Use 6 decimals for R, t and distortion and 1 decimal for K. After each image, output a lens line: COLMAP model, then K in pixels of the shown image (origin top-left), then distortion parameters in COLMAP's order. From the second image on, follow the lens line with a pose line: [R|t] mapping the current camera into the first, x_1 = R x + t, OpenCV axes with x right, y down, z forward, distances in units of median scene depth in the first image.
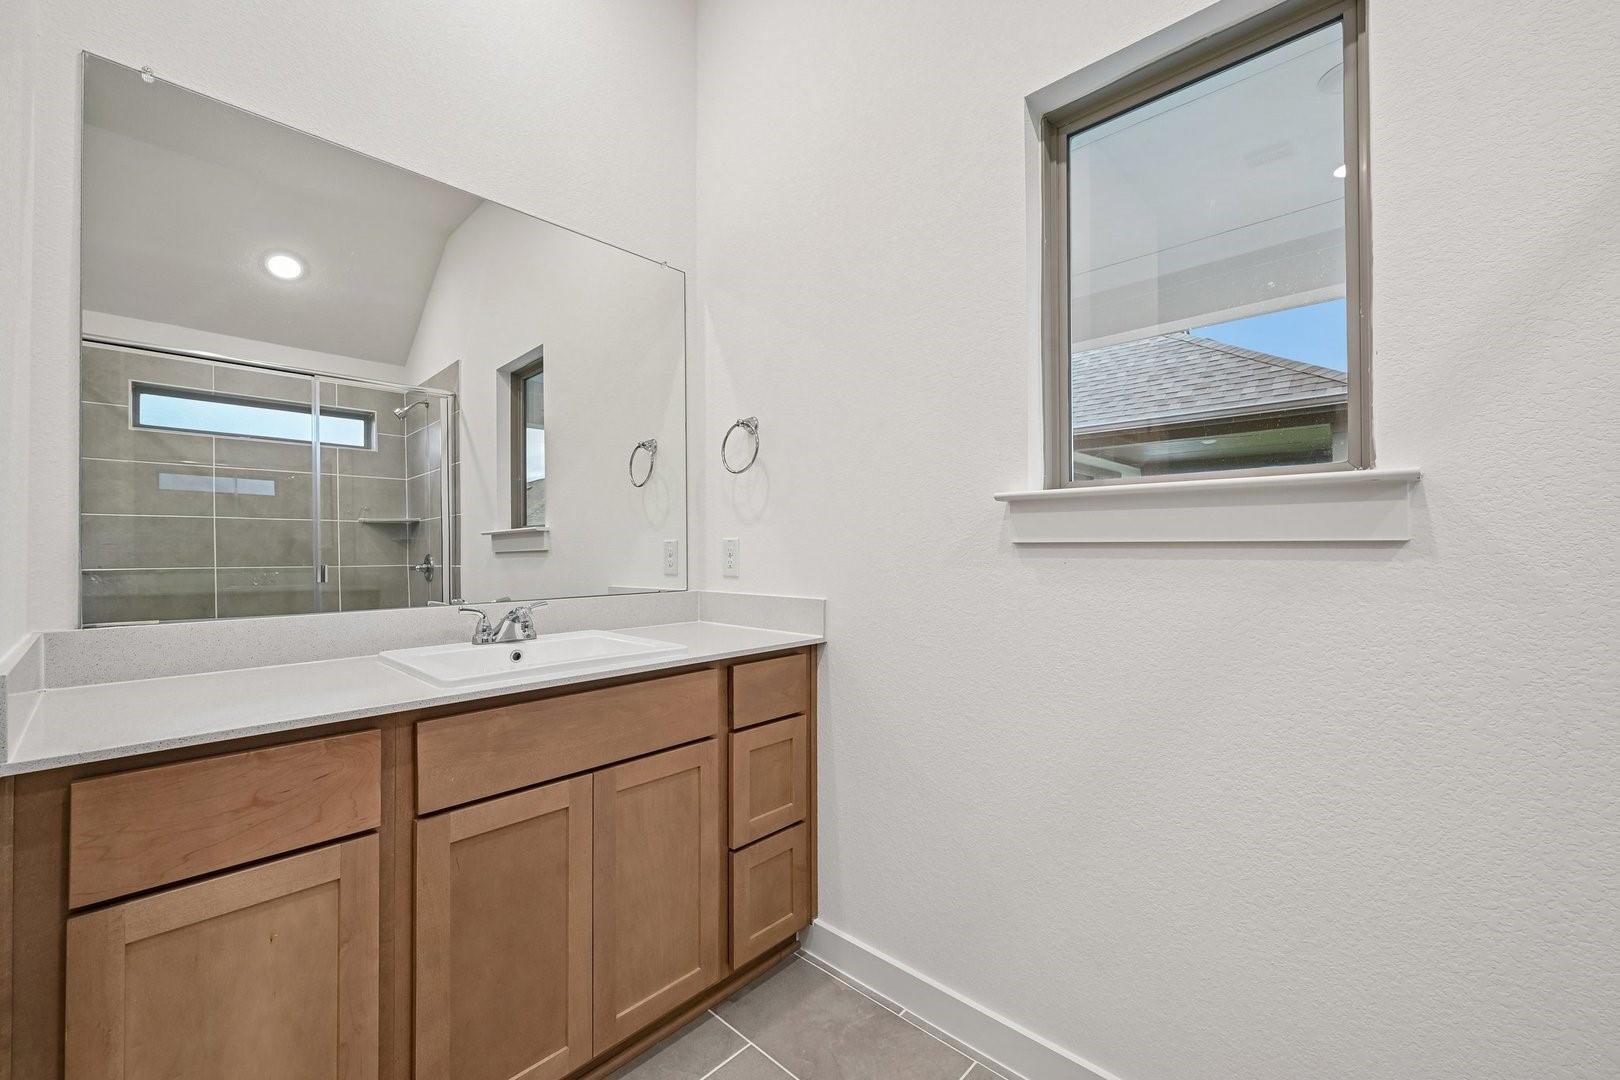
lens RADIAL K [[652.5, 0, 814.7], [0, 652.5, 543.2], [0, 0, 1]] dist [-0.001917, -0.000073]
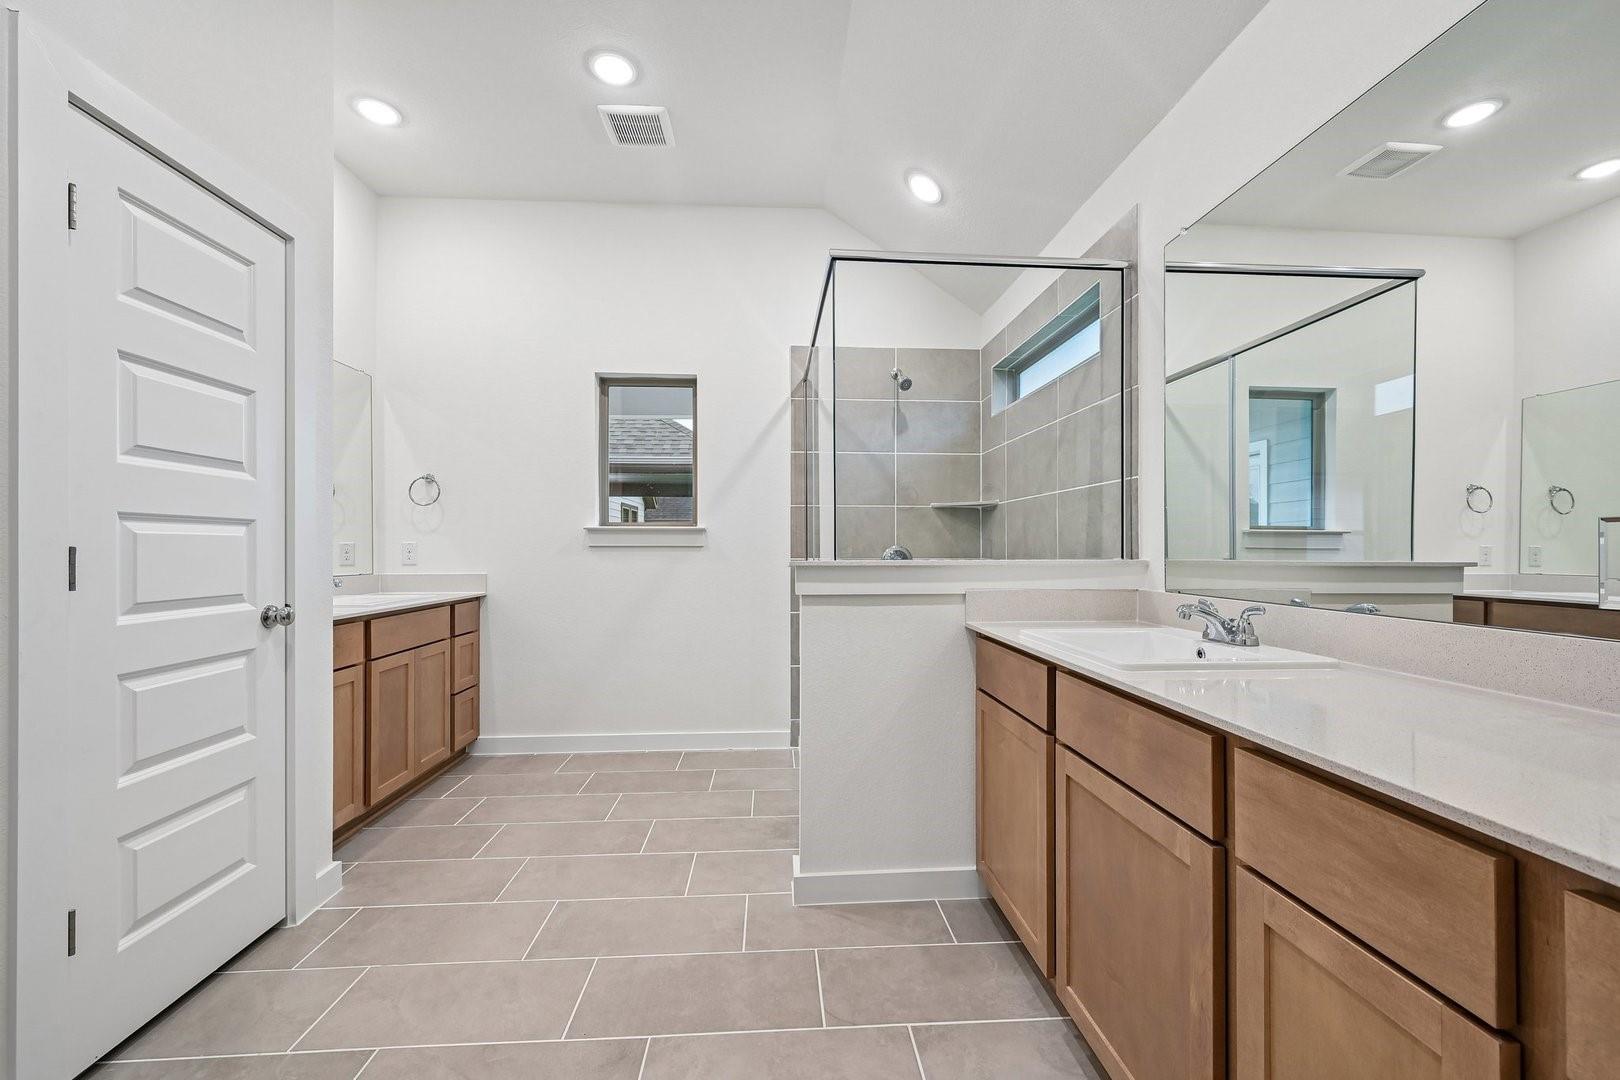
lens RADIAL K [[652.5, 0, 814.7], [0, 652.5, 543.2], [0, 0, 1]] dist [-0.001917, -0.000073]
pose [[0.687928, 0.006599, 0.725749, -0.777158], [-0.004666, 0.999978, -0.004670, -0.002433], [-0.725764, -0.000174, 0.687944, -1.155503]]
